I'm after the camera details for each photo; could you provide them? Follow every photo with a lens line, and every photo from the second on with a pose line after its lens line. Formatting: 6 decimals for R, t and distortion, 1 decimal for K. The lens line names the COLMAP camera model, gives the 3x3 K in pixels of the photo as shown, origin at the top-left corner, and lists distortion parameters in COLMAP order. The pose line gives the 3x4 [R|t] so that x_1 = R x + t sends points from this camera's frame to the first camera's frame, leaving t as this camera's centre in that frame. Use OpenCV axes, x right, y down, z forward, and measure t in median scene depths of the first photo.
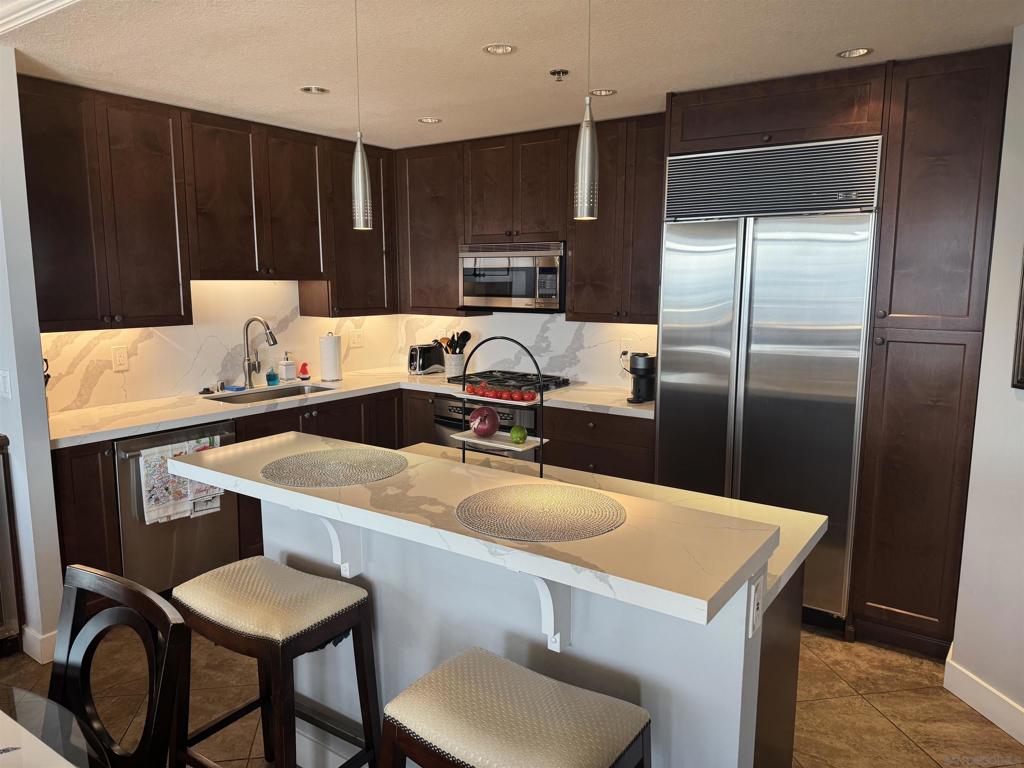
lens RADIAL K [[714.2, 0, 508.0], [0, 714.2, 390.9], [0, 0, 1]] dist [0.096996, -0.124805]
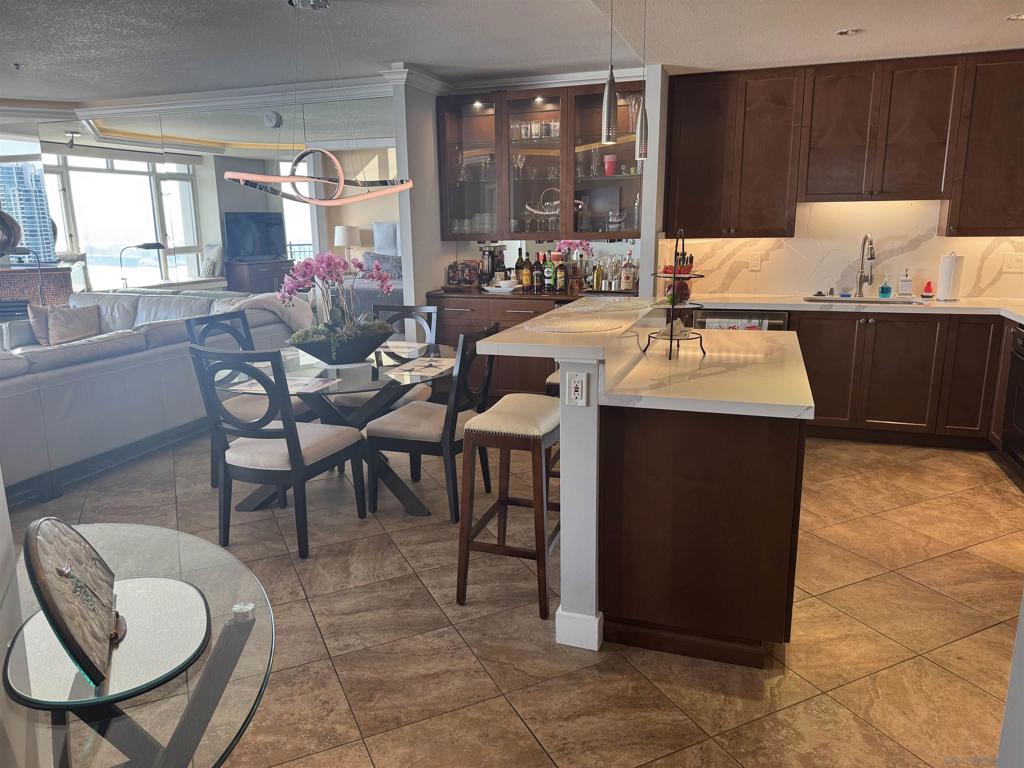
lens RADIAL K [[714.2, 0, 508.0], [0, 714.2, 390.9], [0, 0, 1]] dist [0.096996, -0.124805]
pose [[0.272454, 0.210913, -0.938768, 0.704882], [-0.139655, 0.974015, 0.178300, 0.016145], [0.951980, 0.082525, 0.294829, 0.153030]]
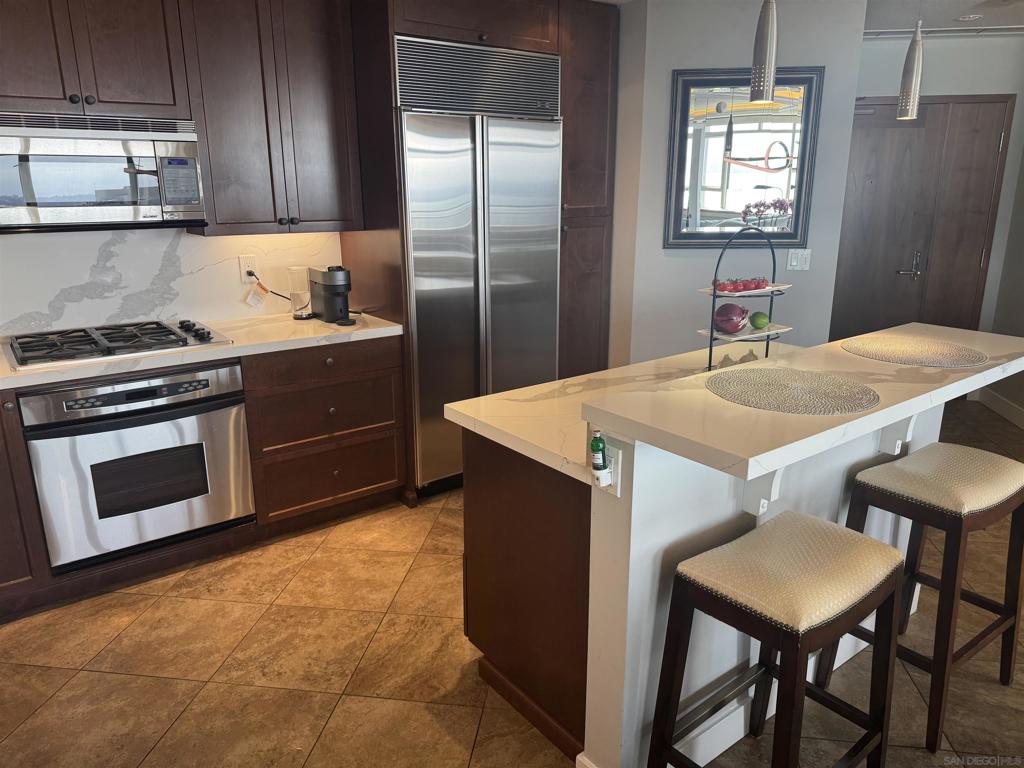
lens RADIAL K [[714.2, 0, 508.0], [0, 714.2, 390.9], [0, 0, 1]] dist [0.096996, -0.124805]
pose [[0.297658, -0.262586, 0.917850, -0.607000], [0.154182, 0.962030, 0.225224, -0.074874], [-0.942140, 0.074476, 0.326842, 0.551628]]
